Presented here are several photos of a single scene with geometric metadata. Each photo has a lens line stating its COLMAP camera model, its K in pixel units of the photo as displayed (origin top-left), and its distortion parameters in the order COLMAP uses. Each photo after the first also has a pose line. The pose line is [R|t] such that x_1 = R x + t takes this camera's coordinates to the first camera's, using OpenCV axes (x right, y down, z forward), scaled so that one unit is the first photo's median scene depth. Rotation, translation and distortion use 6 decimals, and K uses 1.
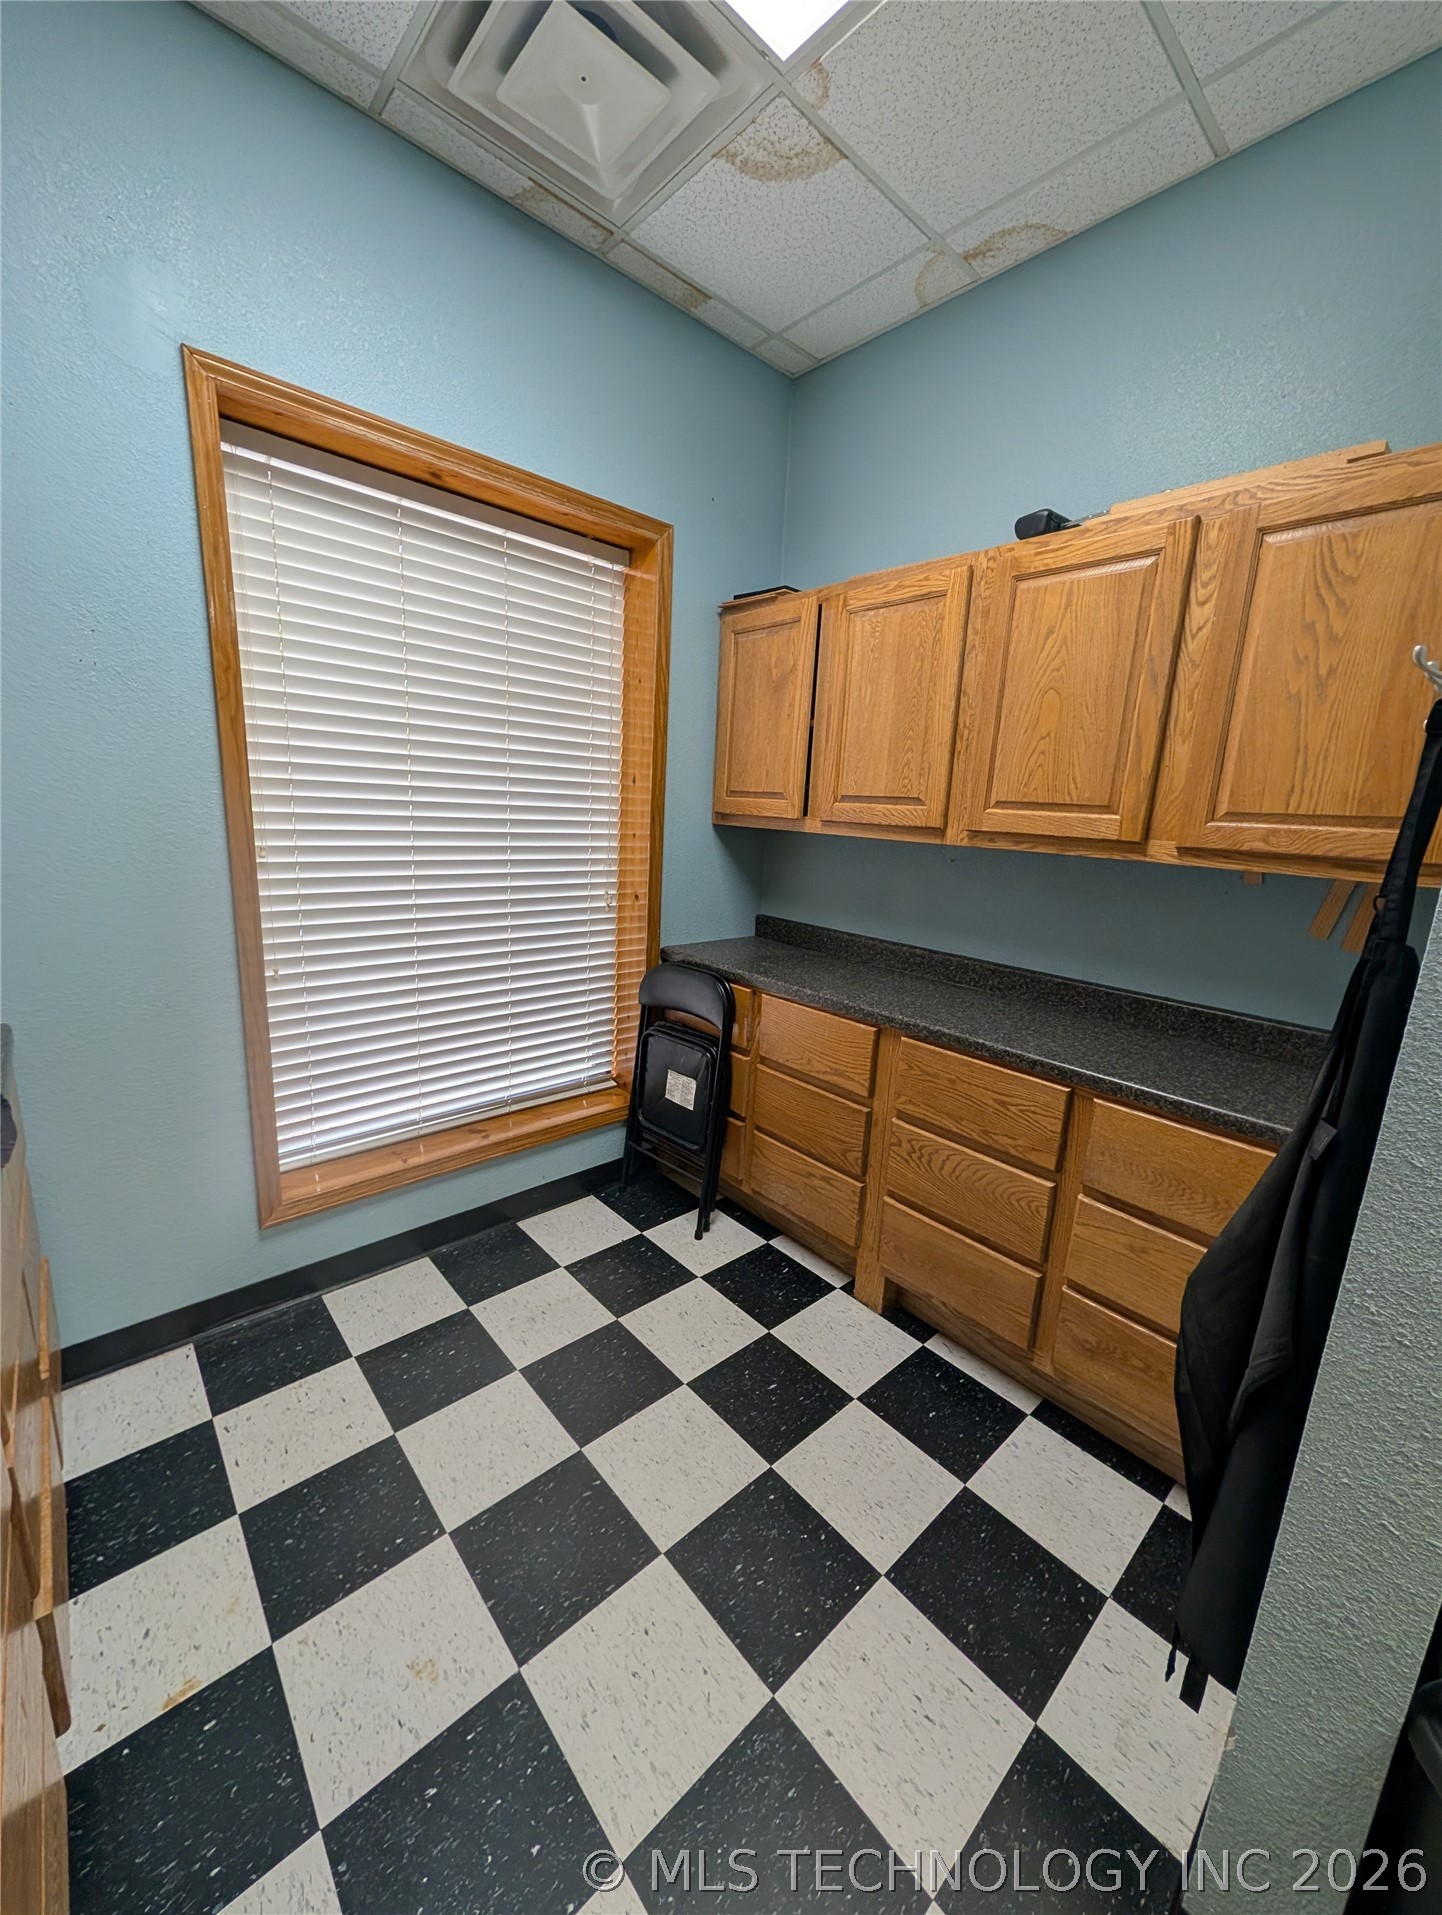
lens RADIAL K [[733.0, 0, 721.0], [0, 733.0, 957.5], [0, 0, 1]] dist [0.001062, -0.000105]
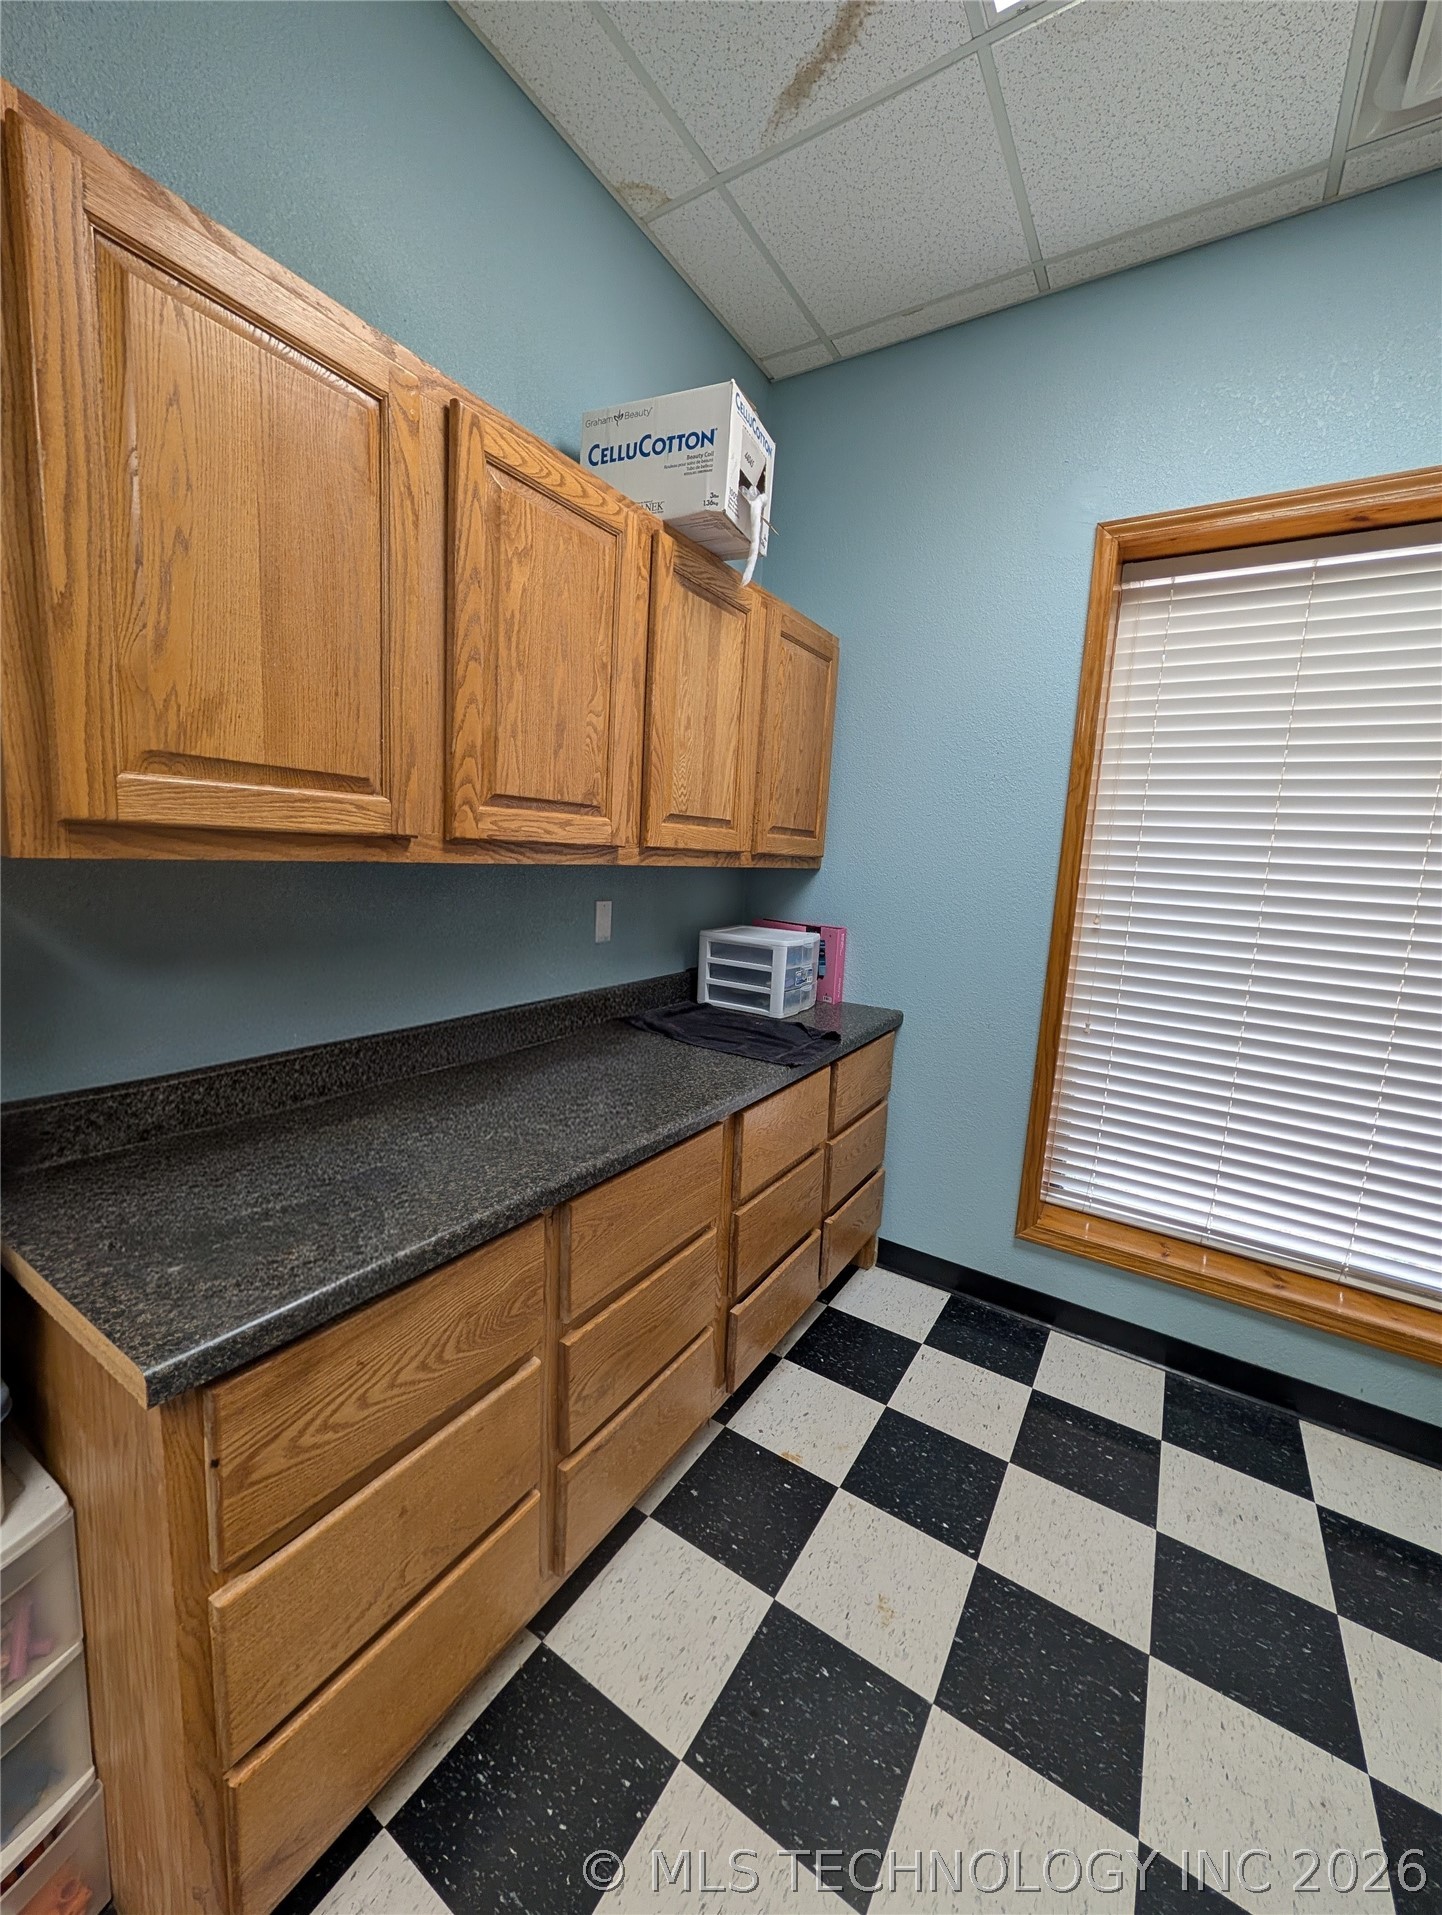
lens RADIAL K [[724.6, 0, 721.0], [0, 724.6, 957.5], [0, 0, 1]] dist [-0.002061, -0.000197]
pose [[0.271717, 0.108761, -0.956212, 0.328252], [-0.236619, 0.970643, 0.043165, 0.003841], [0.932835, 0.214529, 0.289475, 0.153800]]
